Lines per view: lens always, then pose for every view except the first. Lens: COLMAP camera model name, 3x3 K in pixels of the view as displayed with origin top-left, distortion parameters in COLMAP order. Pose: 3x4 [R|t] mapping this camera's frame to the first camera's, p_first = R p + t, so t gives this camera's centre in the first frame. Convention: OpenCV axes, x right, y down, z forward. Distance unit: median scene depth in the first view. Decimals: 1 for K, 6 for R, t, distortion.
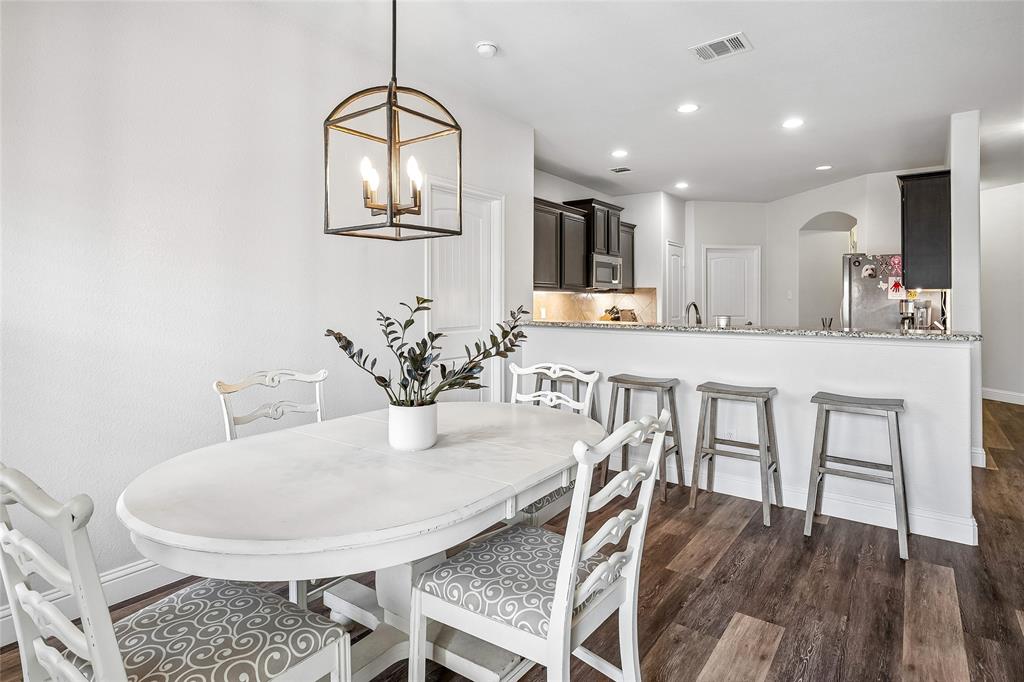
lens RADIAL K [[544.7, 0, 512.9], [0, 544.7, 300.6], [0, 0, 1]] dist [-0.002126, -0.000535]
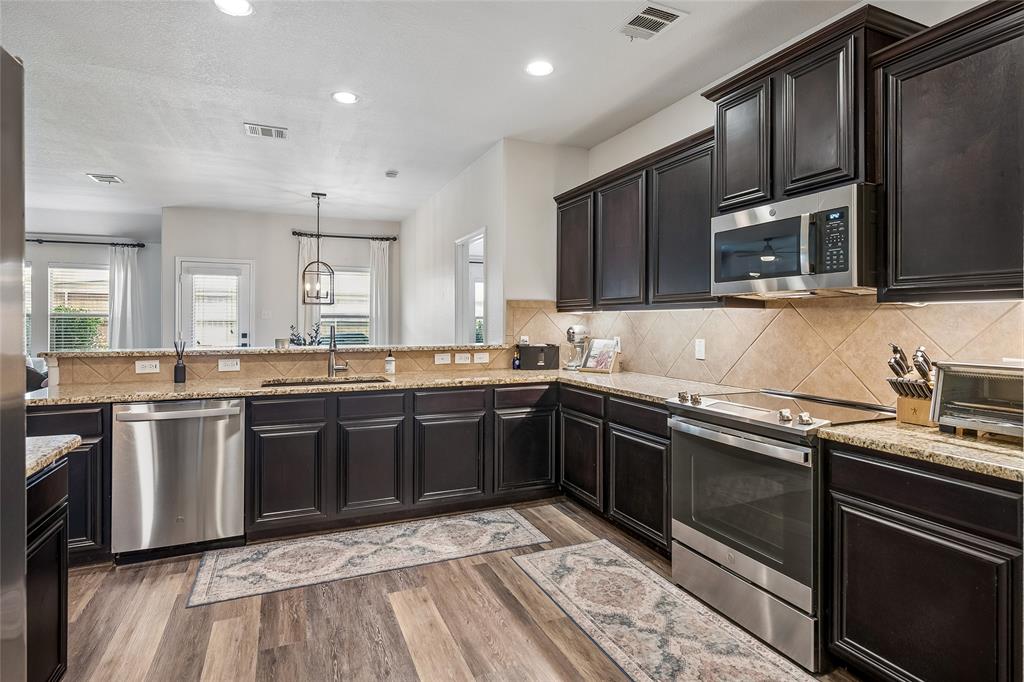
lens RADIAL K [[529.1, 0, 508.5], [0, 529.1, 320.6], [0, 0, 1]] dist [-0.001299, -0.000455]
pose [[-0.505751, -0.004406, -0.862668, 0.693171], [-0.003316, 0.999989, -0.003163, -0.002502], [0.862673, 0.001260, -0.505760, 1.254045]]
